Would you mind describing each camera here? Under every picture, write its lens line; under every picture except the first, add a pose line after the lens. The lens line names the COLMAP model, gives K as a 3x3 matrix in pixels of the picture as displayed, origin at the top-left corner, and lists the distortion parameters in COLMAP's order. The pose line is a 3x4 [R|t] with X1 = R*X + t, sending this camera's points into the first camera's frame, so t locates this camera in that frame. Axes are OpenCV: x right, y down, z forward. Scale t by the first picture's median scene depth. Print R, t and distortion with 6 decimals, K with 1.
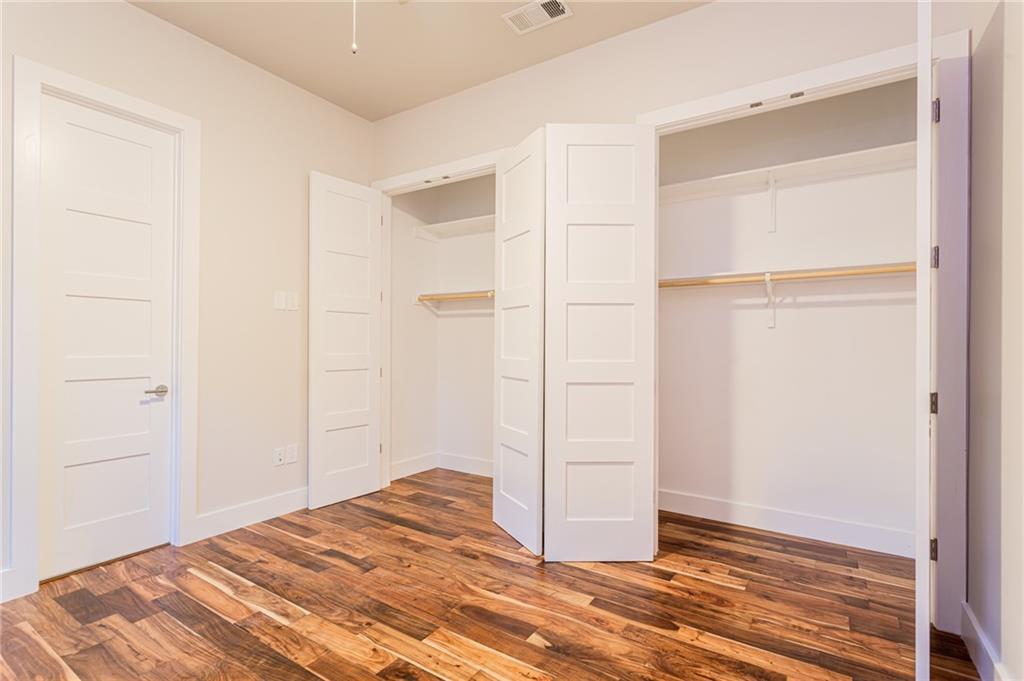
lens RADIAL K [[489.3, 0, 513.3], [0, 489.3, 341.5], [0, 0, 1]] dist [0.003005, -0.000336]
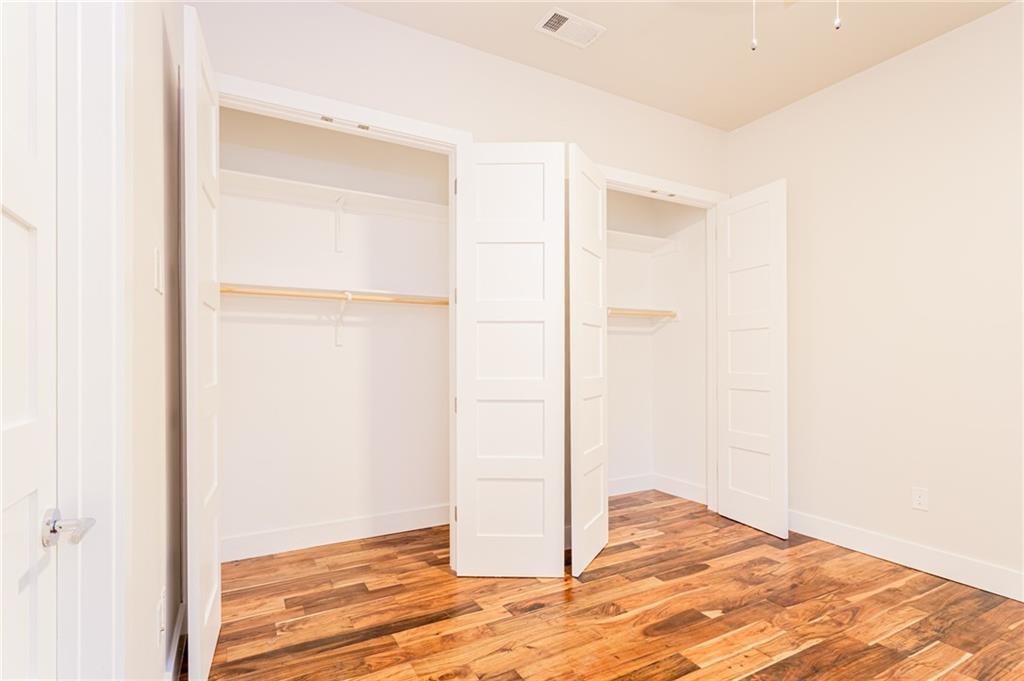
lens RADIAL K [[489.3, 0, 539.0], [0, 489.3, 357.5], [0, 0, 1]] dist [0.003005, -0.000336]
pose [[0.464180, -0.001799, 0.885739, -0.863433], [0.000542, 0.999998, 0.001747, -0.005386], [-0.885740, -0.000331, 0.464181, 0.600152]]
